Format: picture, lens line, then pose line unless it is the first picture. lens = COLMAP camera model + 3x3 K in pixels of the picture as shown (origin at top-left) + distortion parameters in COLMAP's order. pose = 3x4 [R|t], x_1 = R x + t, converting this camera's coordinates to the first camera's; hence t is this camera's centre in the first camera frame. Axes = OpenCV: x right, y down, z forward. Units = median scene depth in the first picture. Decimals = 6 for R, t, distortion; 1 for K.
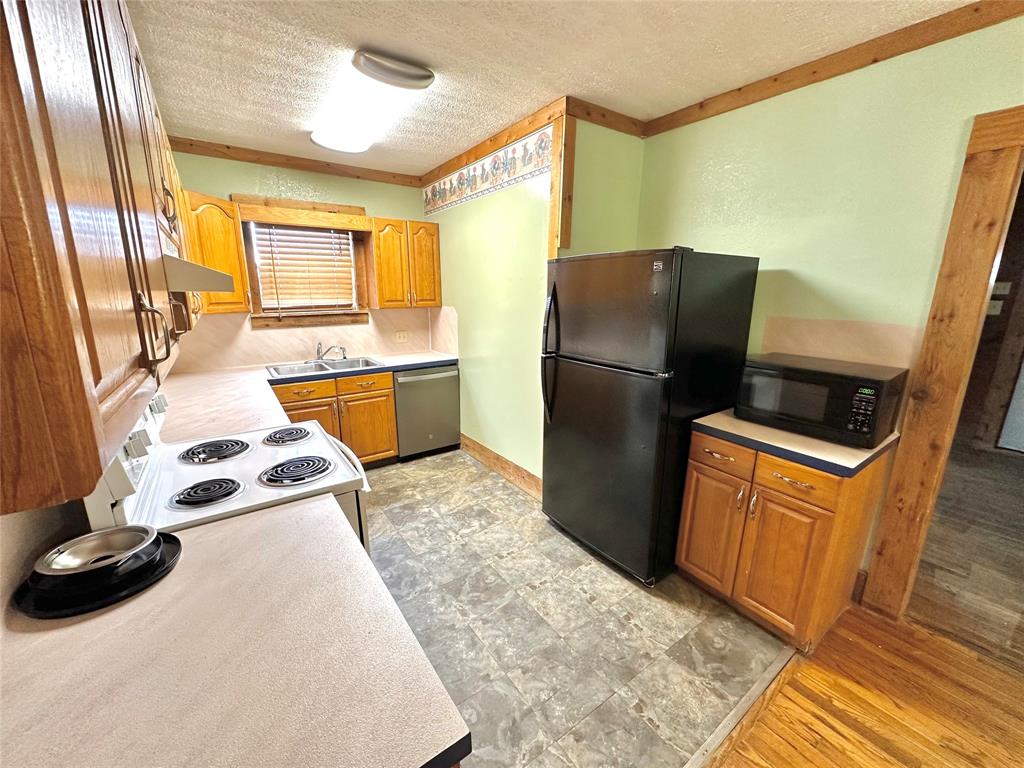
lens RADIAL K [[408.9, 0, 513.5], [0, 408.9, 383.4], [0, 0, 1]] dist [0.000072, -0.001228]
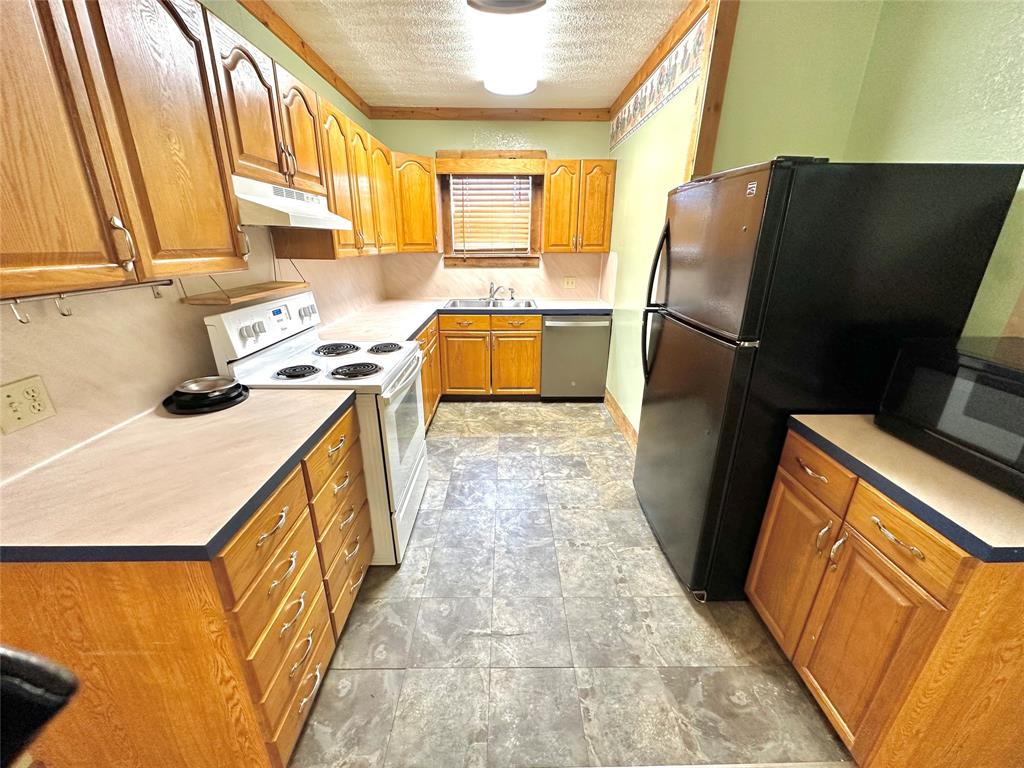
lens RADIAL K [[408.9, 0, 510.8], [0, 408.9, 383.7], [0, 0, 1]] dist [0.000072, -0.001228]
pose [[0.820610, 0.193485, -0.537738, 0.317823], [-0.131950, 0.979667, 0.151135, -0.004426], [0.556047, -0.053068, 0.829455, 0.107713]]
